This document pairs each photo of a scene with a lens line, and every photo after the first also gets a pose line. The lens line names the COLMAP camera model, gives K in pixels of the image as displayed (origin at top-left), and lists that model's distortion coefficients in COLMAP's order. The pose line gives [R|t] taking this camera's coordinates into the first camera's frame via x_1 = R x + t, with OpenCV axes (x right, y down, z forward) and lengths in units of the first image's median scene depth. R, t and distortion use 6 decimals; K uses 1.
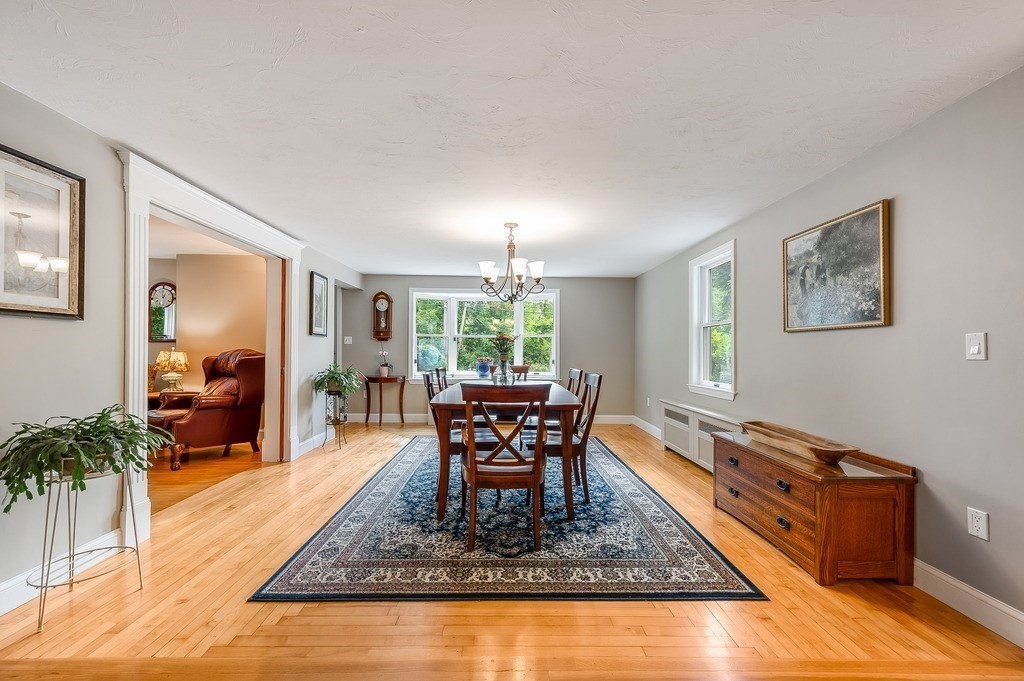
lens RADIAL K [[407.3, 0, 512.0], [0, 407.3, 340.5], [0, 0, 1]] dist [0.002216, 0.000113]
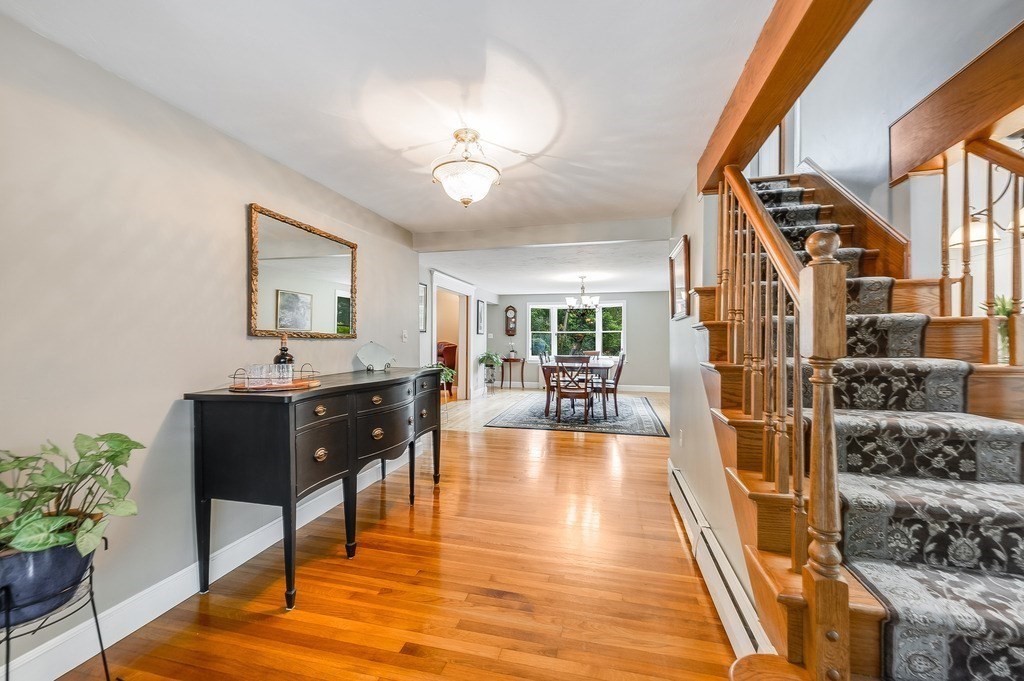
lens RADIAL K [[404.7, 0, 509.9], [0, 404.7, 344.8], [0, 0, 1]] dist [0.004635, 0.000138]
pose [[0.964505, 0.001355, -0.264063, 0.169131], [0.007023, 0.999502, 0.030778, -0.024045], [0.263973, -0.031540, 0.964014, -0.920703]]
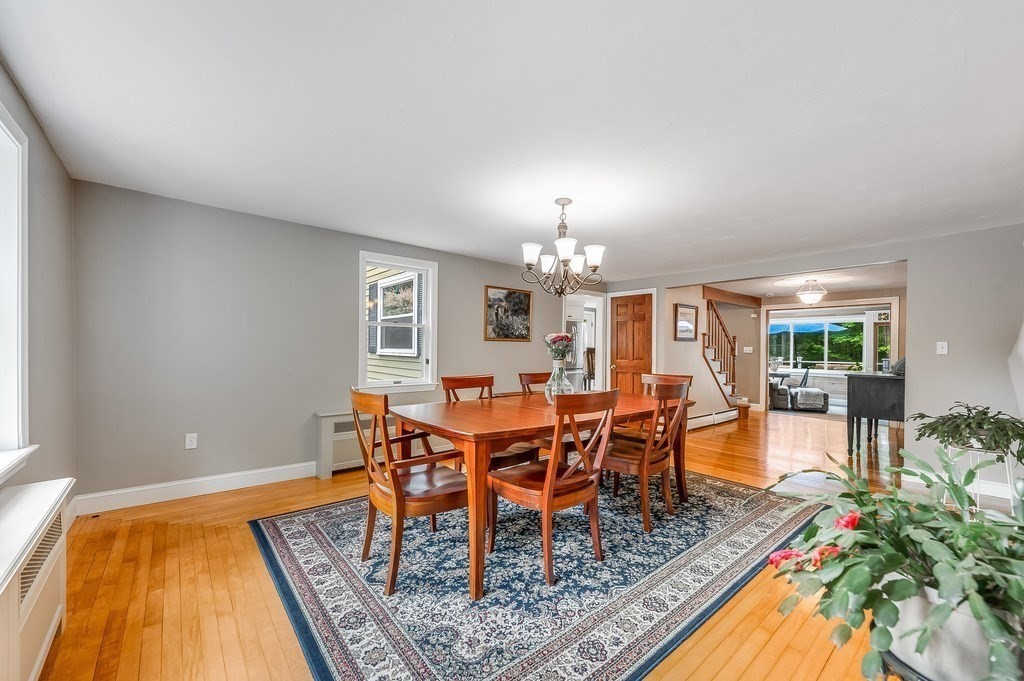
lens RADIAL K [[404.7, 0, 509.9], [0, 404.7, 344.8], [0, 0, 1]] dist [0.004635, 0.000138]
pose [[-0.621435, -0.004158, 0.783455, -0.591752], [-0.032157, 0.999279, -0.020203, 0.023985], [-0.782806, -0.037748, -0.621120, 1.632289]]
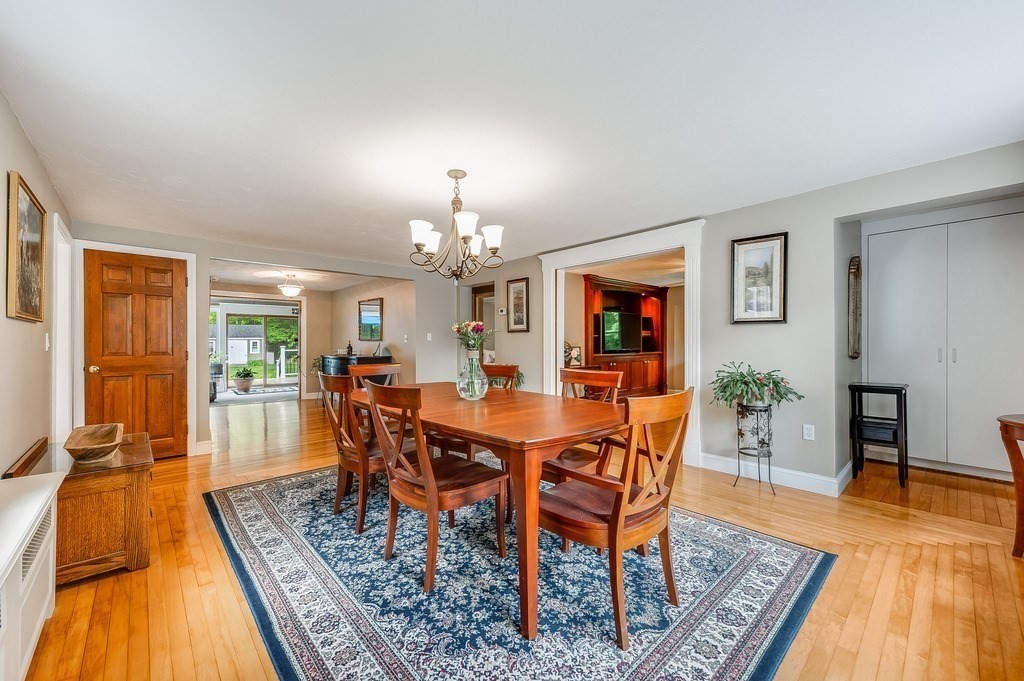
lens RADIAL K [[404.7, 0, 509.9], [0, 404.7, 344.8], [0, 0, 1]] dist [0.004635, 0.000138]
pose [[-0.752135, 0.003779, -0.658999, 0.416363], [0.014243, 0.999843, -0.010522, 0.032460], [0.658856, -0.017300, -0.752070, 1.657661]]
